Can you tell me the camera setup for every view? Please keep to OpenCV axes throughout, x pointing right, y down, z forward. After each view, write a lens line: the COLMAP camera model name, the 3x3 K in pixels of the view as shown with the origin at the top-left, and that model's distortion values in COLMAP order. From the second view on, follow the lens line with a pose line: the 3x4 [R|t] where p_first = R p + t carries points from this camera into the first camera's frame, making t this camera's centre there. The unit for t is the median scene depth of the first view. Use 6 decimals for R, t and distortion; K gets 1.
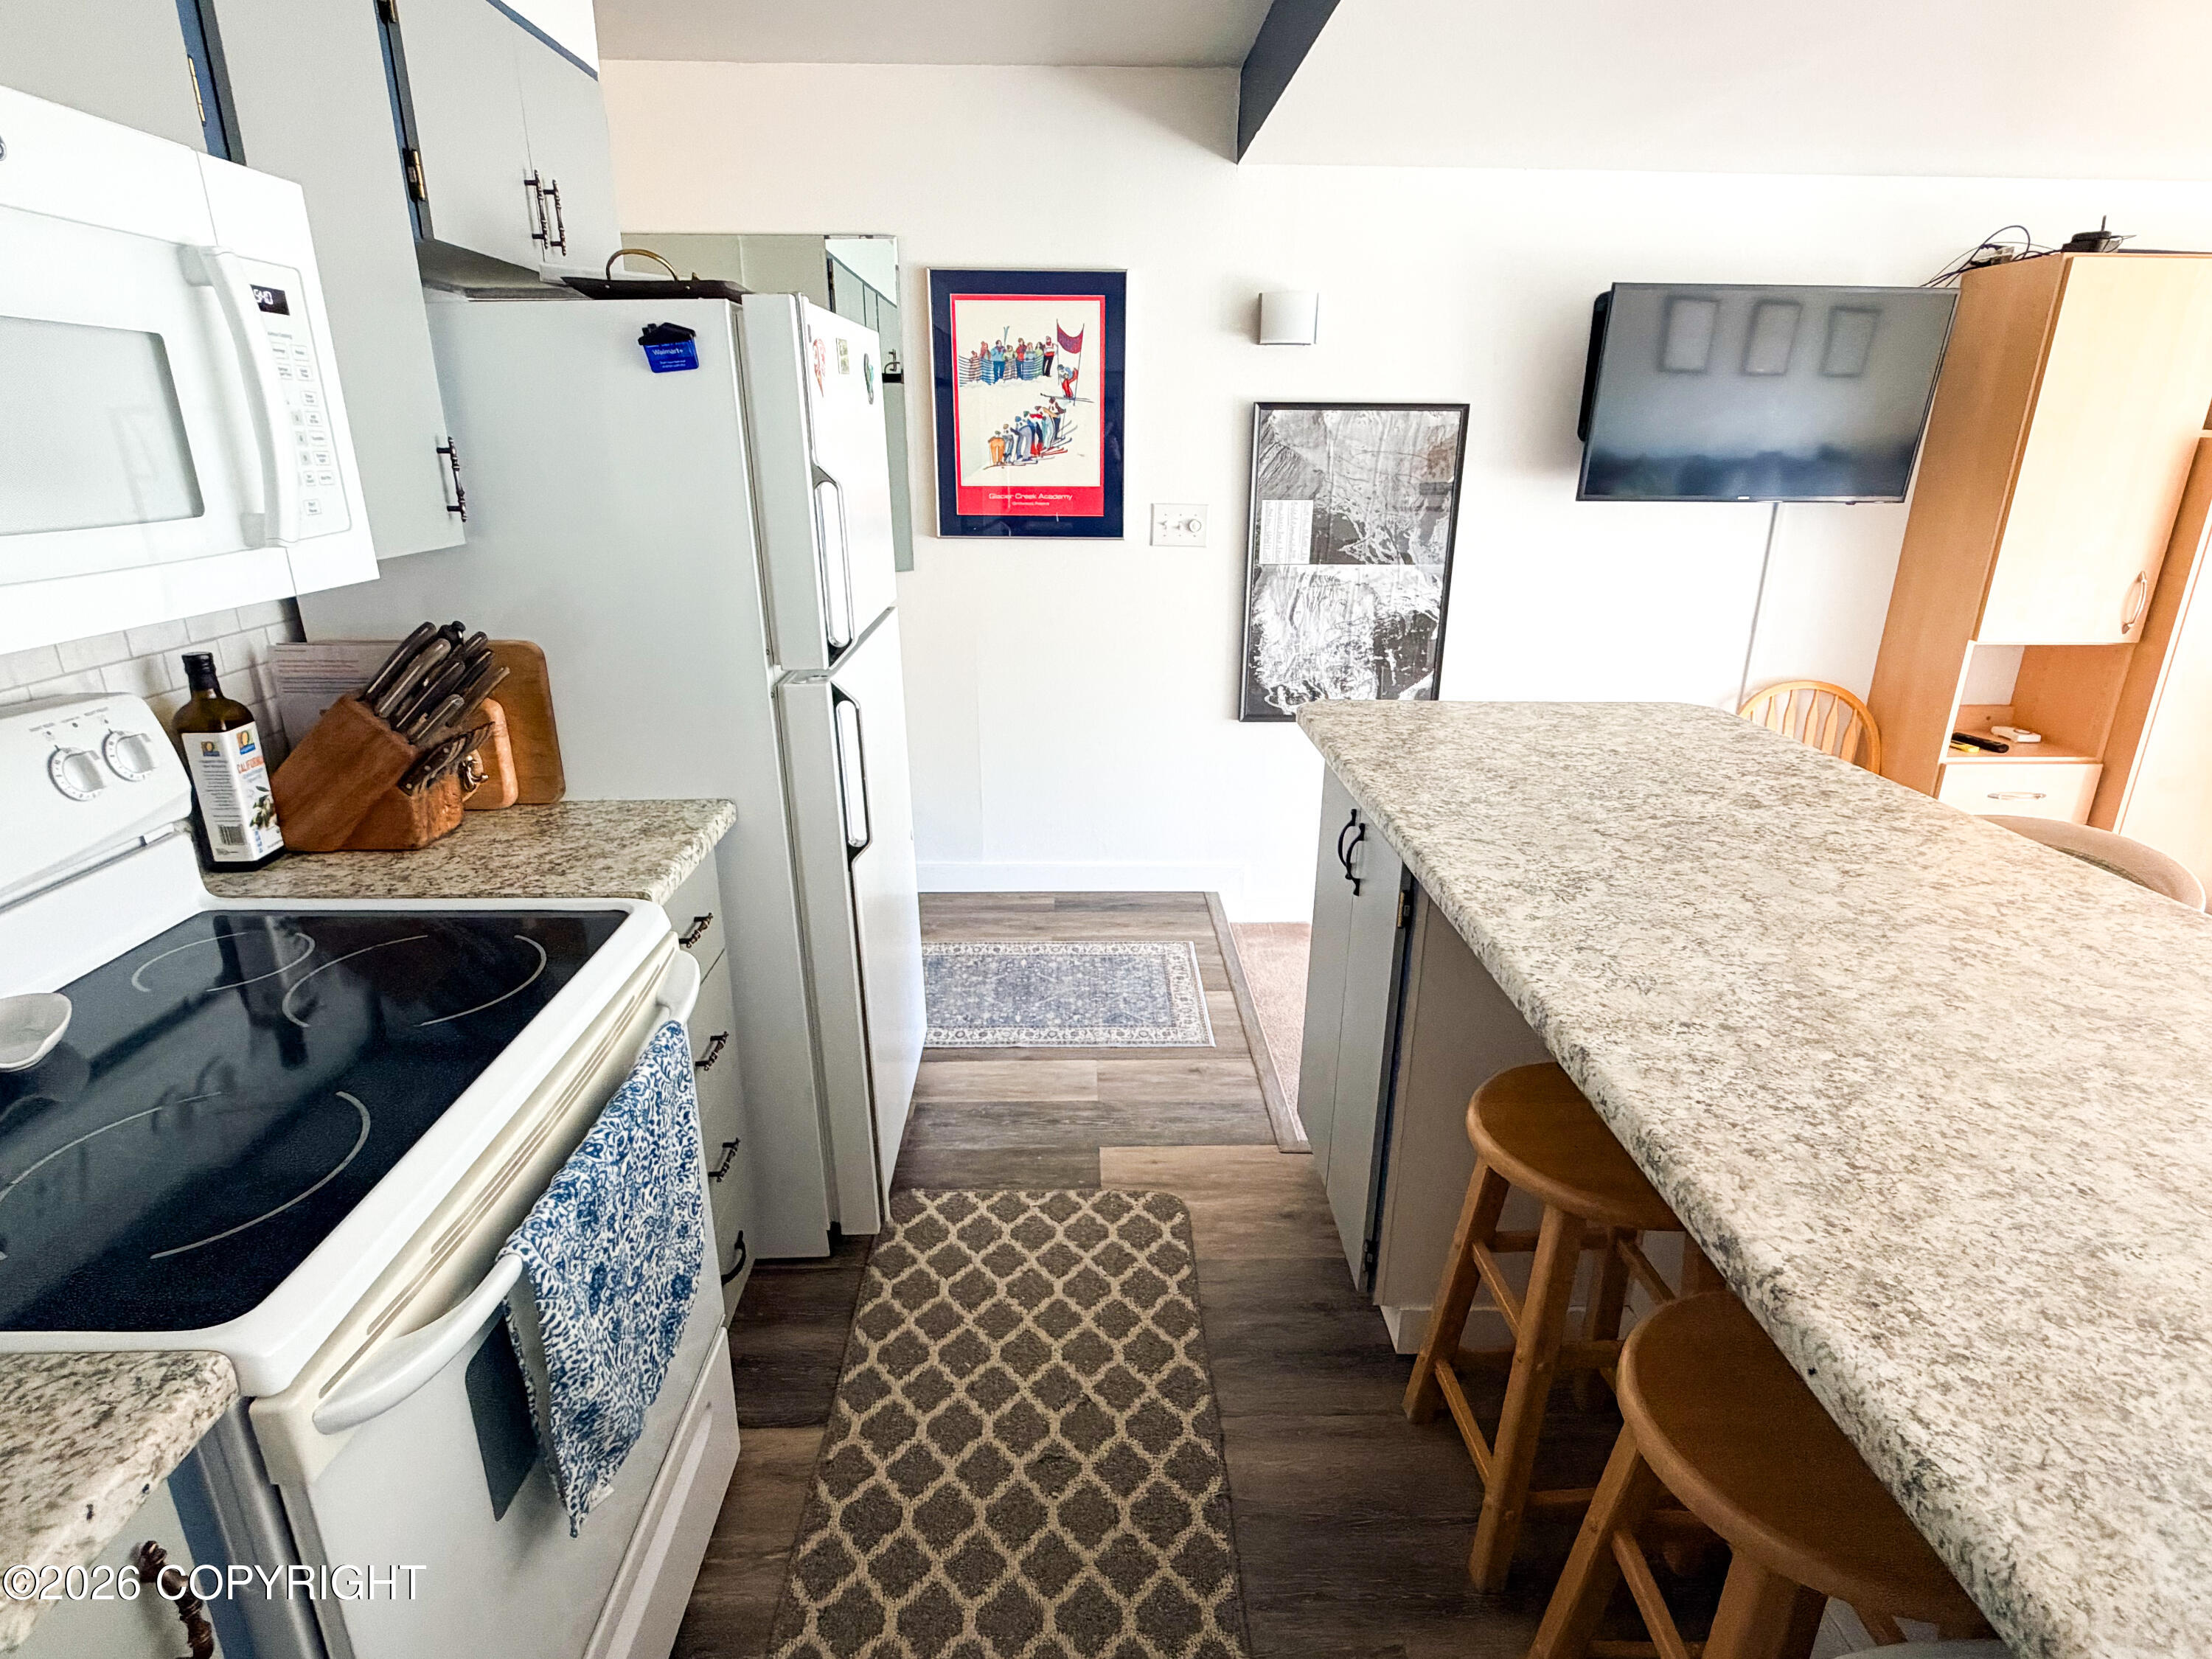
lens RADIAL K [[1152.2, 0, 1097.2], [0, 1152.2, 828.1], [0, 0, 1]] dist [-0.002712, -0.000785]
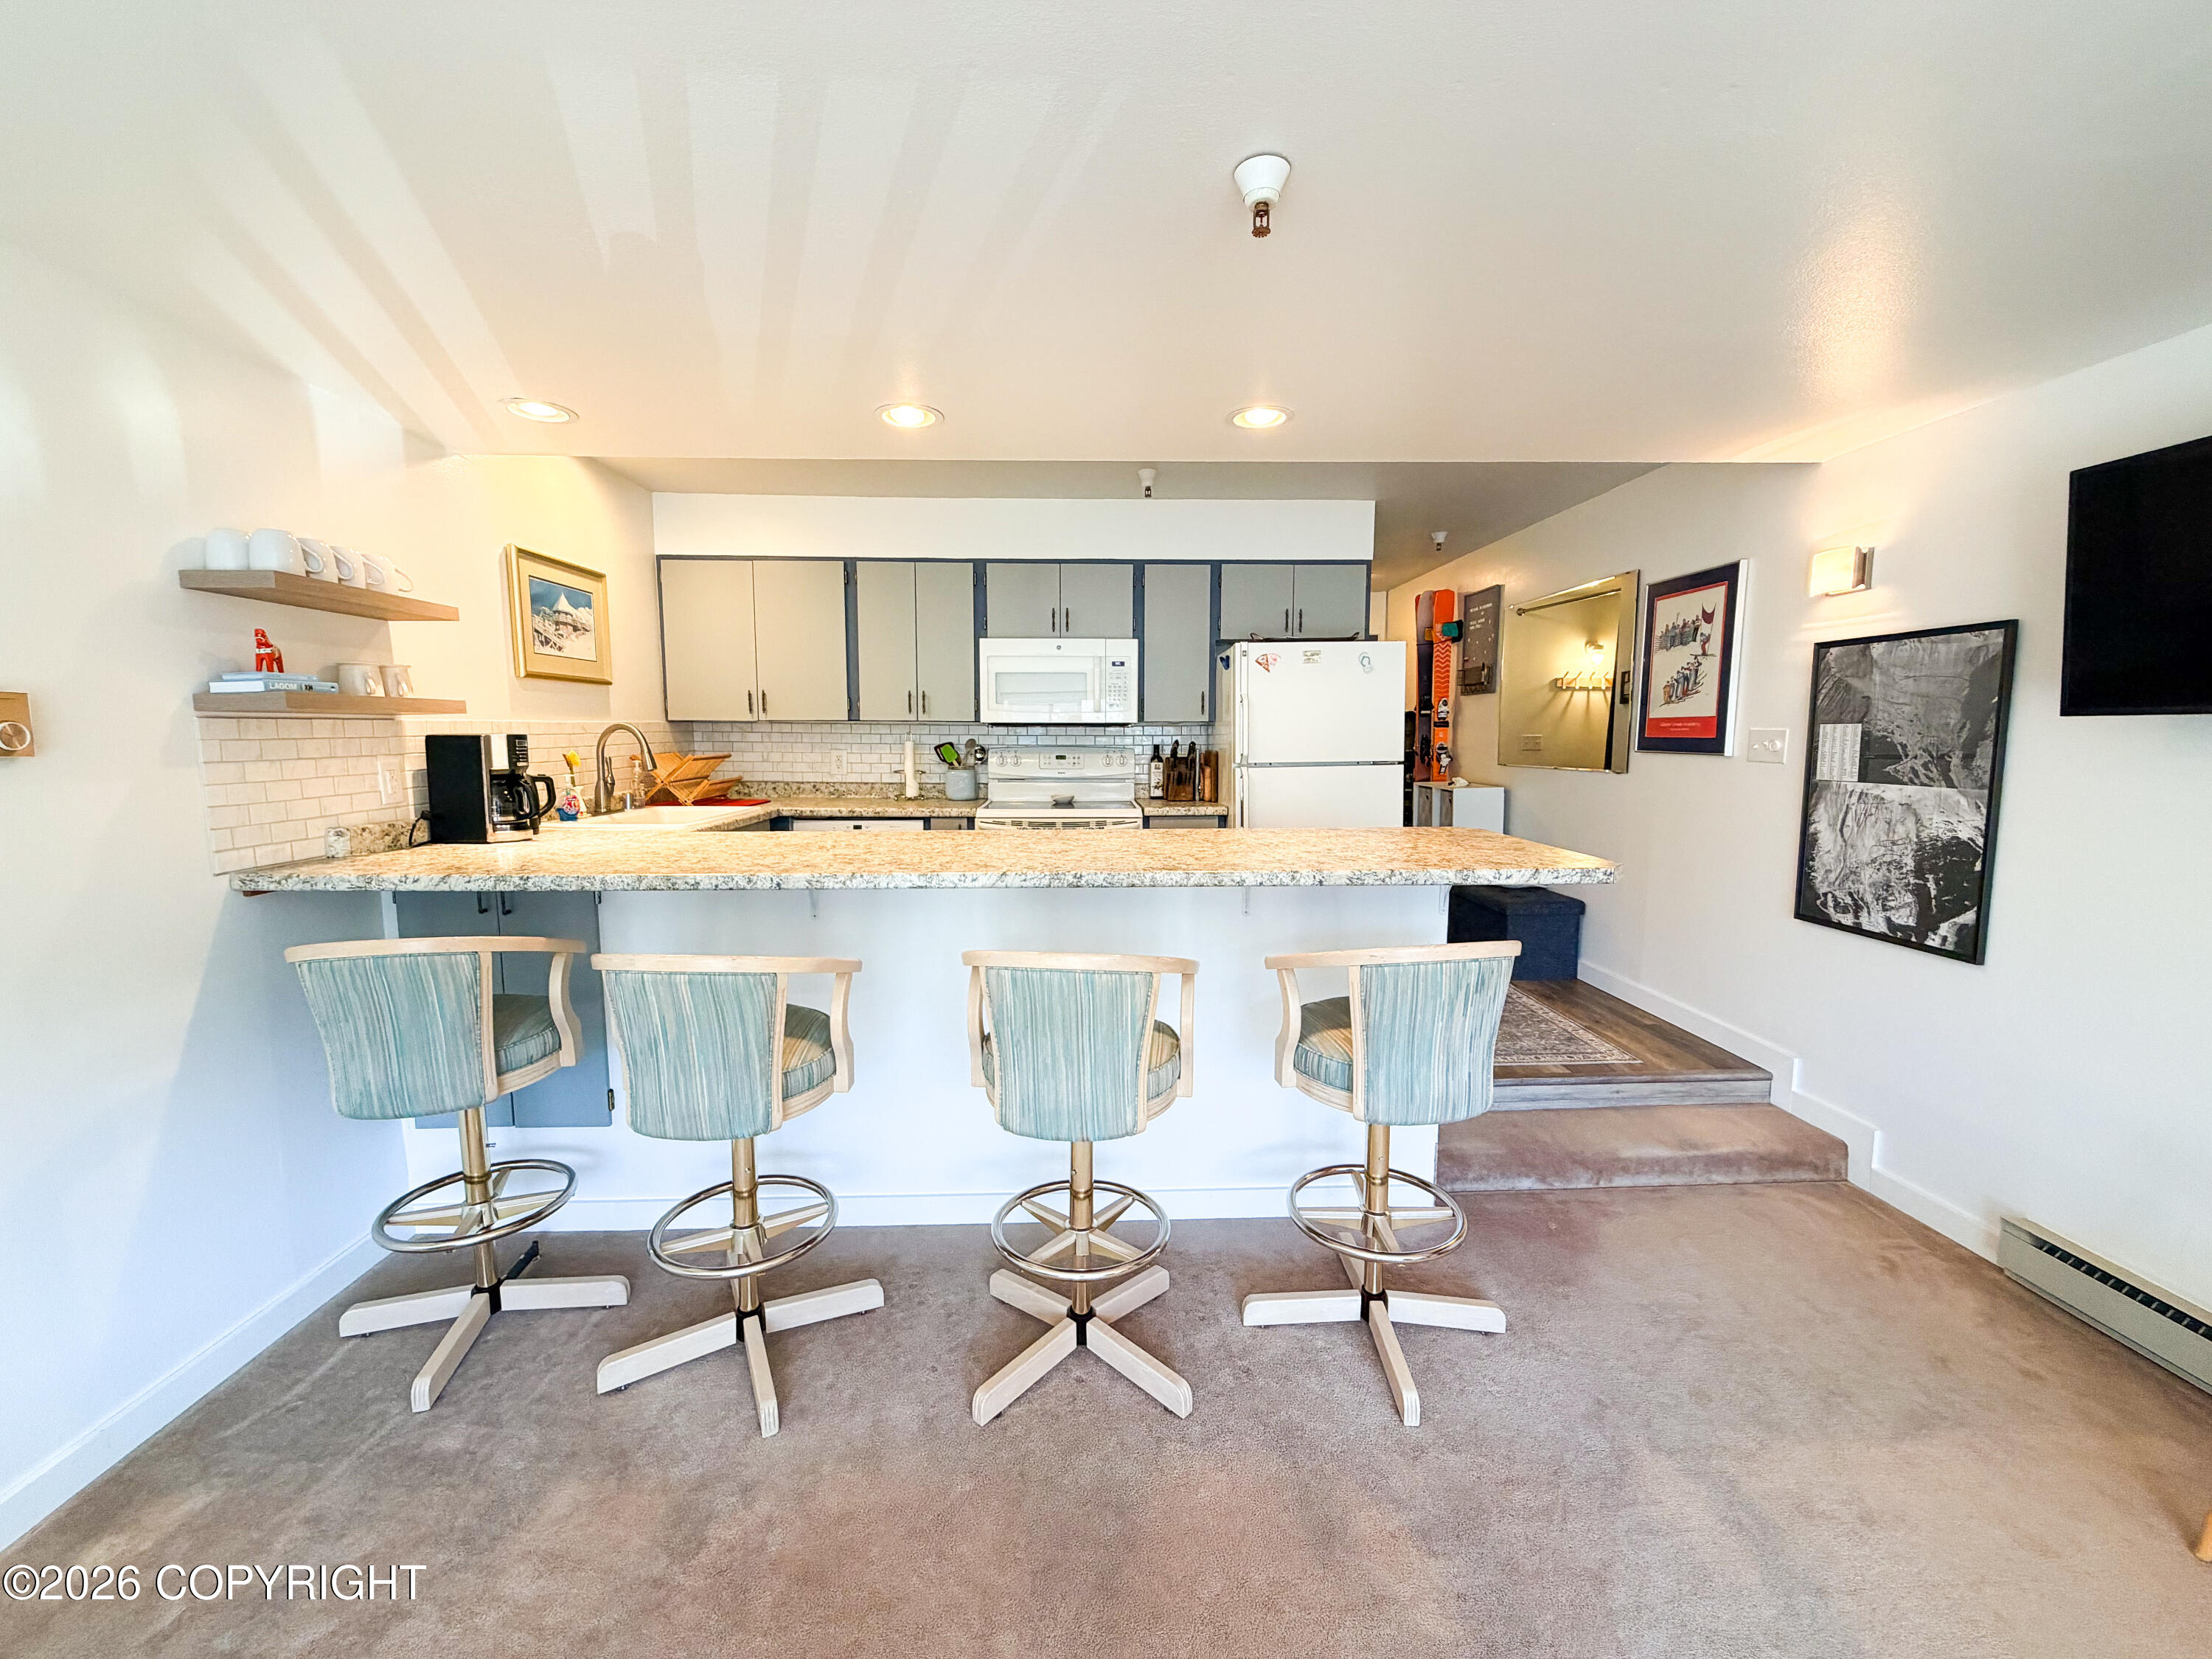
lens RADIAL K [[883.5, 0, 1102.4], [0, 883.5, 823.2], [0, 0, 1]] dist [0.001974, -0.000001]
pose [[0.008371, 0.095651, -0.995380, 1.025351], [-0.322069, 0.942629, 0.087873, -0.041778], [0.946679, 0.319845, 0.038697, 0.330480]]
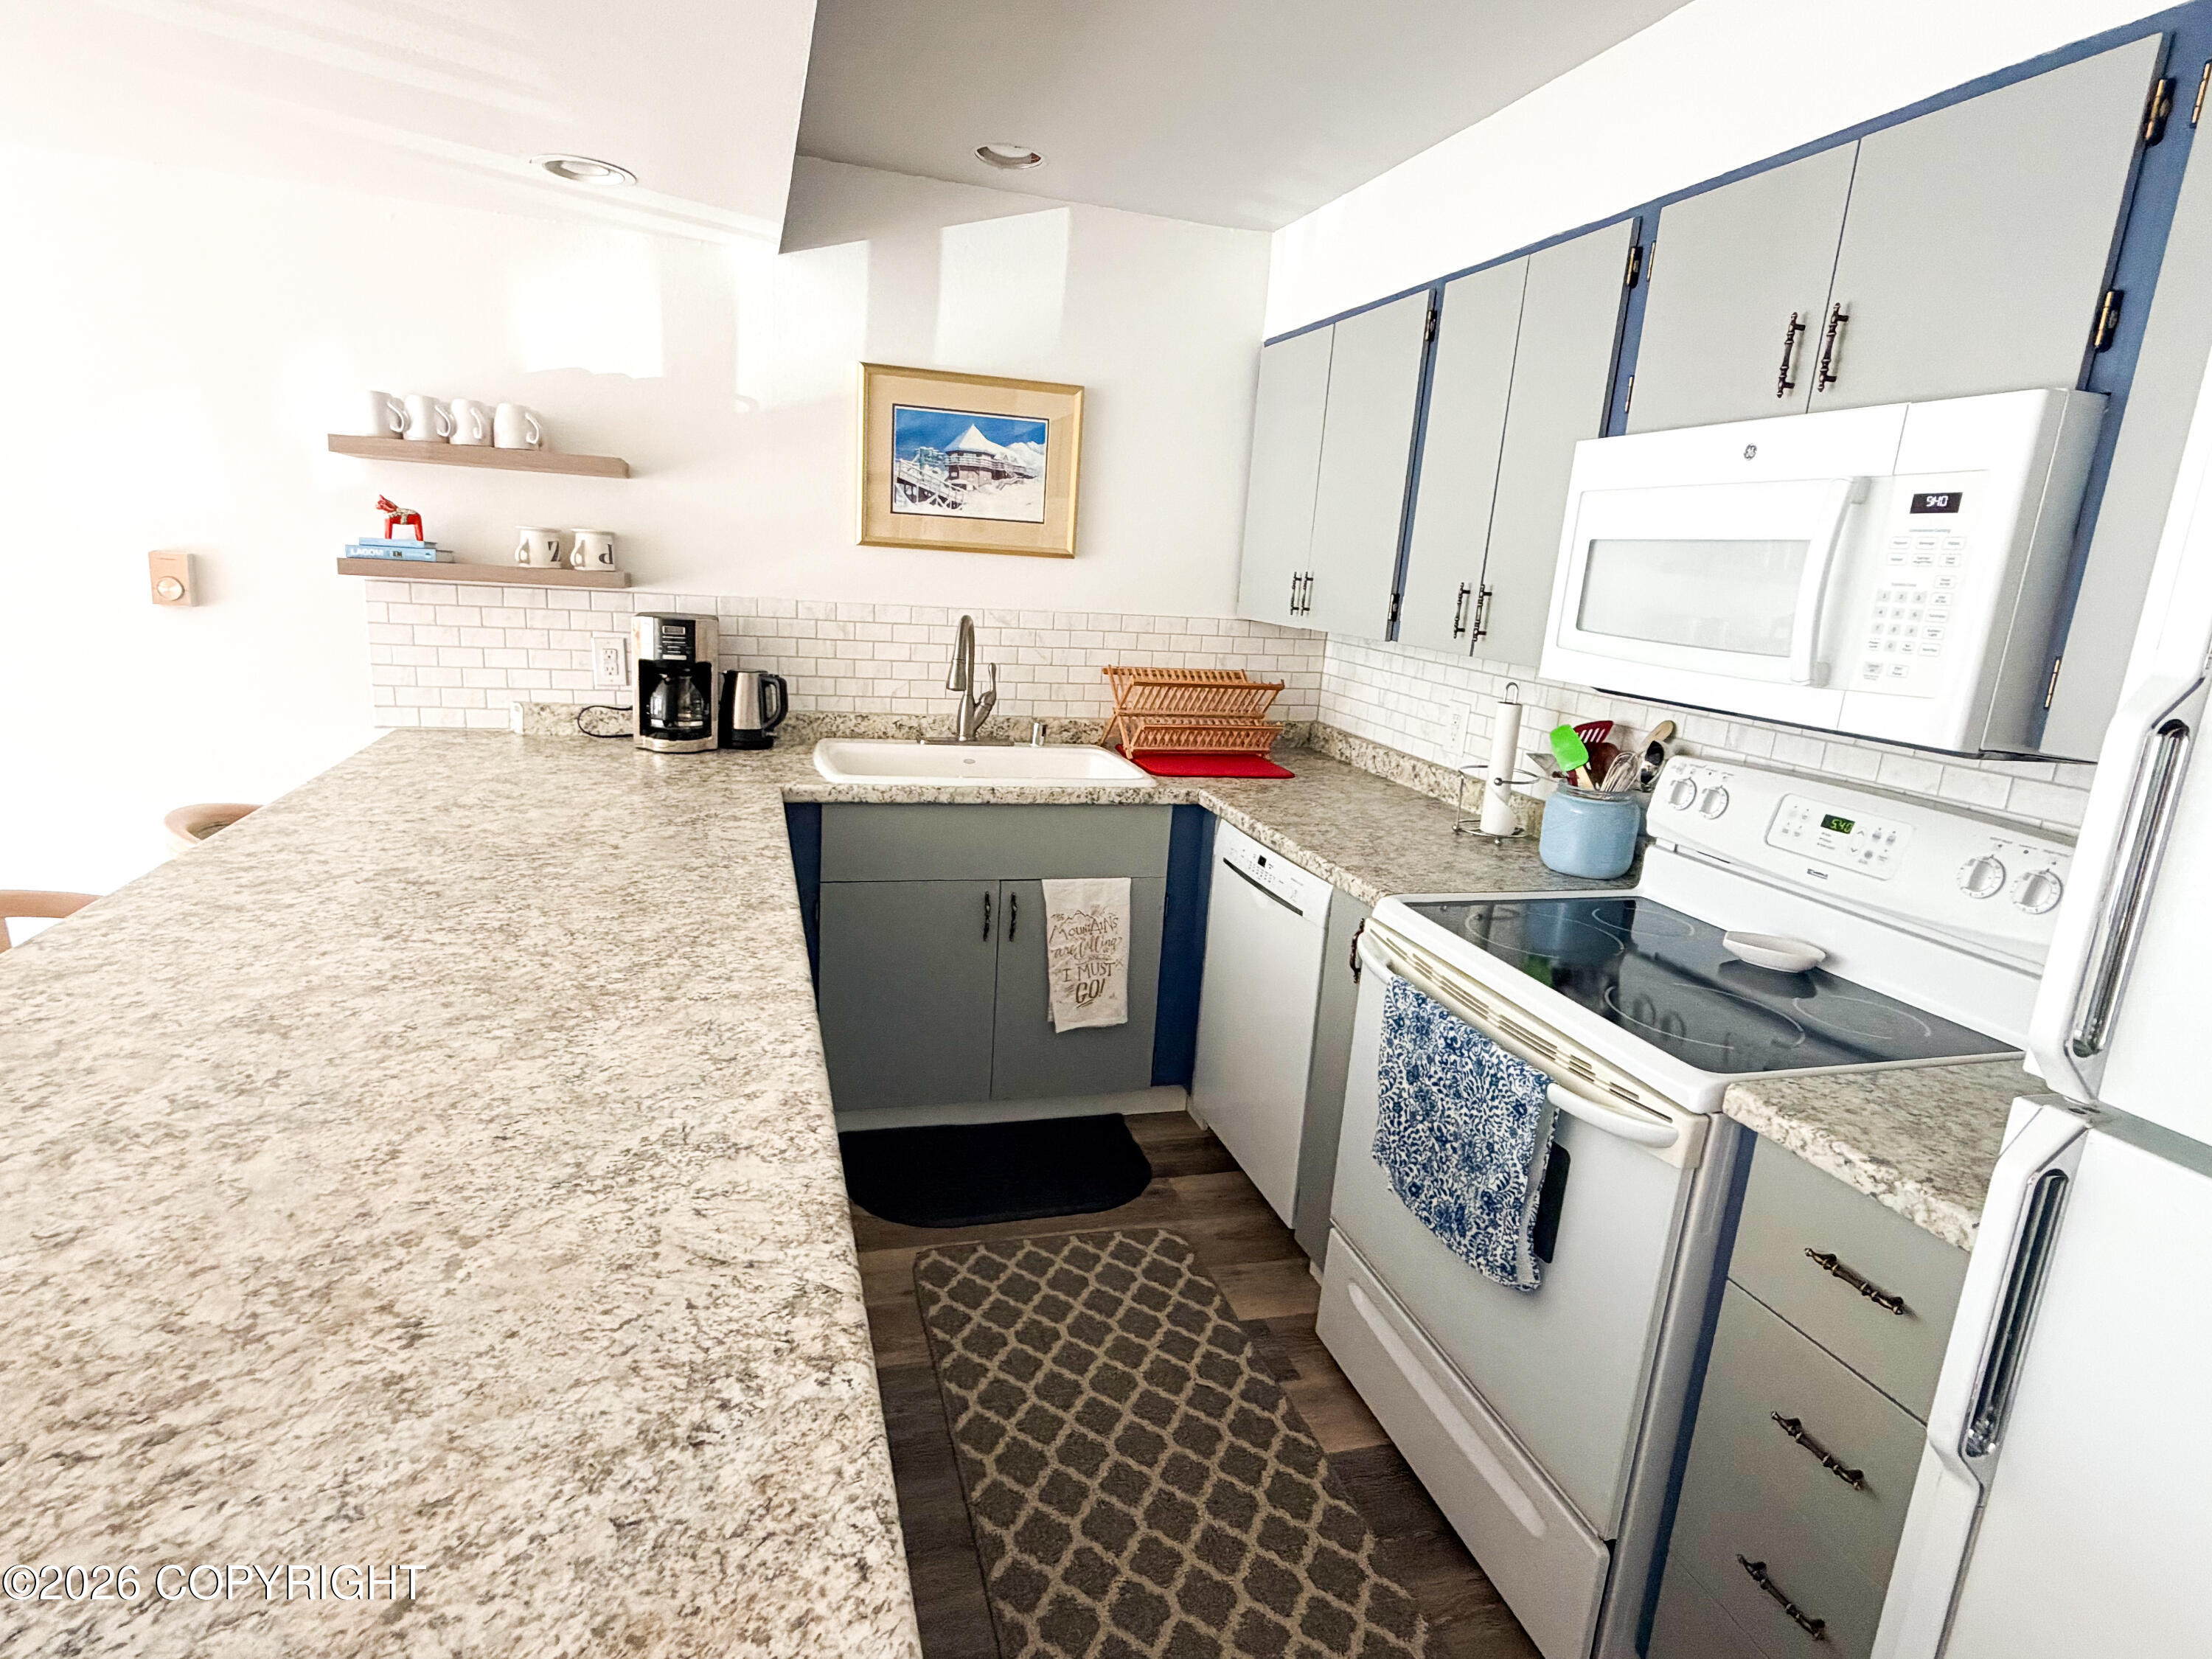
lens RADIAL K [[1152.2, 0, 1097.2], [0, 1152.2, 828.1], [0, 0, 1]] dist [-0.002712, -0.000785]
pose [[-0.960831, -0.008697, -0.276997, 0.148123], [-0.155078, 0.845242, 0.511387, -0.214993], [0.229682, 0.534313, -0.813484, 0.646136]]
